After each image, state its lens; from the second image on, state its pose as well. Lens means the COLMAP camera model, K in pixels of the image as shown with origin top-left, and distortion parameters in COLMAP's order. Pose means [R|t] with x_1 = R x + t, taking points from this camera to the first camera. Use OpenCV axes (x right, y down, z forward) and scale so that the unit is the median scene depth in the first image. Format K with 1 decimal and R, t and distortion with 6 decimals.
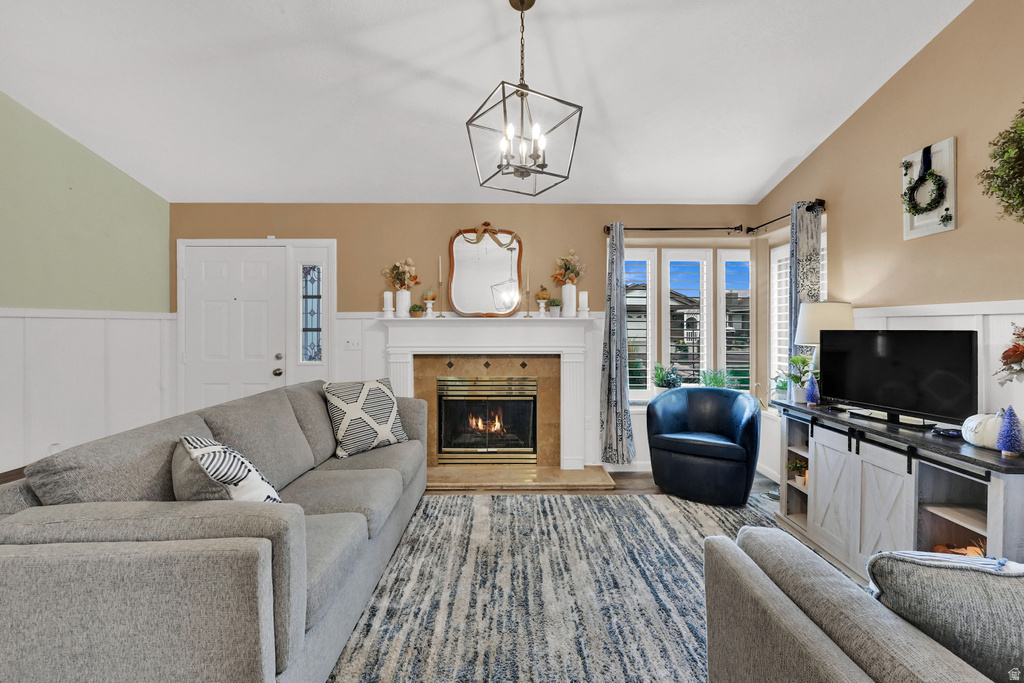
lens RADIAL K [[417.3, 0, 506.9], [0, 417.3, 324.2], [0, 0, 1]] dist [0.002588, -0.001444]
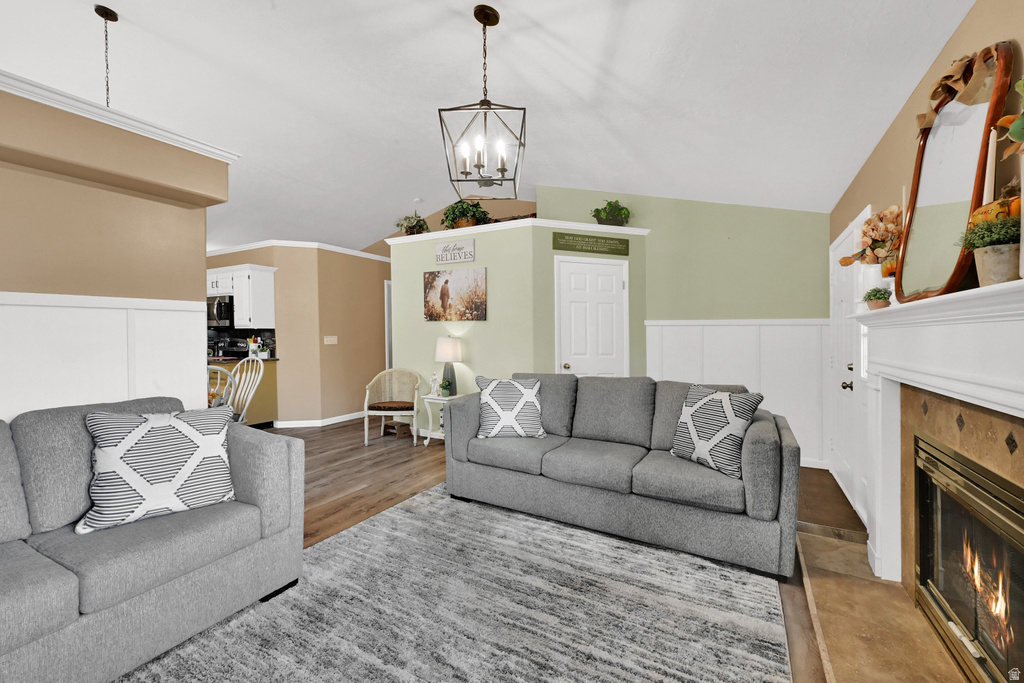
lens RADIAL K [[417.3, 0, 505.1], [0, 417.3, 335.1], [0, 0, 1]] dist [0.002588, -0.001444]
pose [[-0.492694, 0.001513, -0.870201, 0.579946], [-0.000926, 0.999997, 0.002262, 0.017494], [0.870202, 0.001920, -0.492691, 0.935023]]
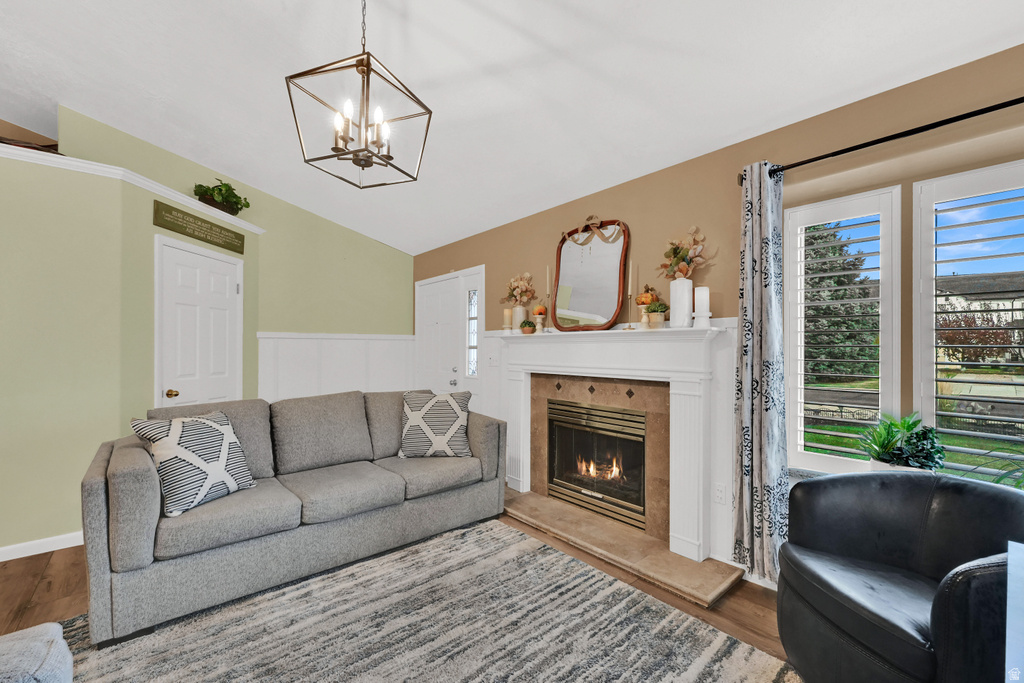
lens RADIAL K [[417.3, 0, 514.7], [0, 417.3, 344.6], [0, 0, 1]] dist [0.002588, -0.001444]
pose [[0.655396, -0.006465, -0.755258, 0.541233], [0.000263, 0.999965, -0.008331, 0.017887], [0.755286, 0.005261, 0.655374, 0.397770]]
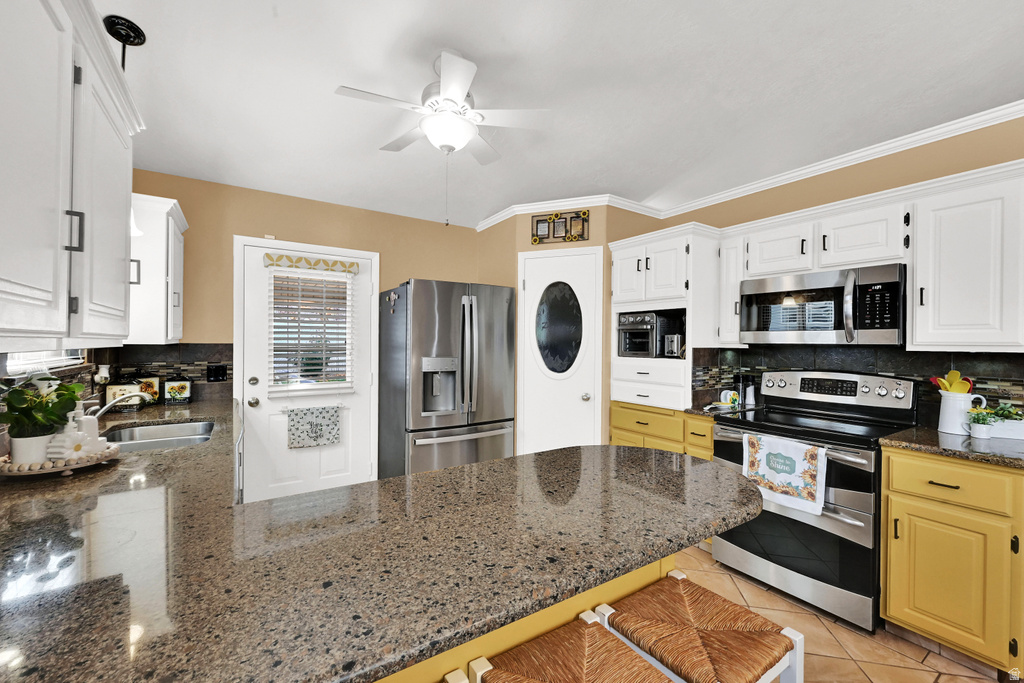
lens RADIAL K [[417.3, 0, 514.7], [0, 417.3, 343.8], [0, 0, 1]] dist [0.002588, -0.001444]
pose [[-0.825803, -0.005580, -0.563931, 0.506857], [-0.006586, 0.999978, -0.000249, -0.010762], [0.563920, 0.003508, -0.825822, -0.695247]]
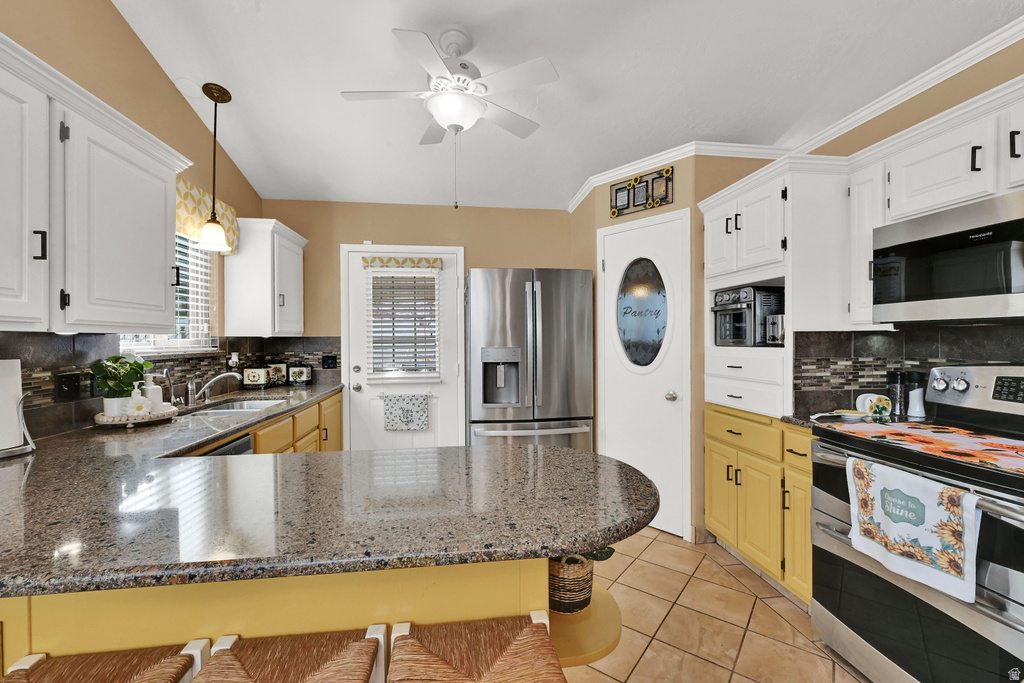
lens RADIAL K [[434.7, 0, 511.9], [0, 434.7, 342.5], [0, 0, 1]] dist [-0.000354, 0.001047]
pose [[-0.988677, 0.005610, -0.149951, 0.224695], [0.005223, 0.999982, 0.002974, 0.007518], [0.149965, 0.002157, -0.988689, -0.628669]]
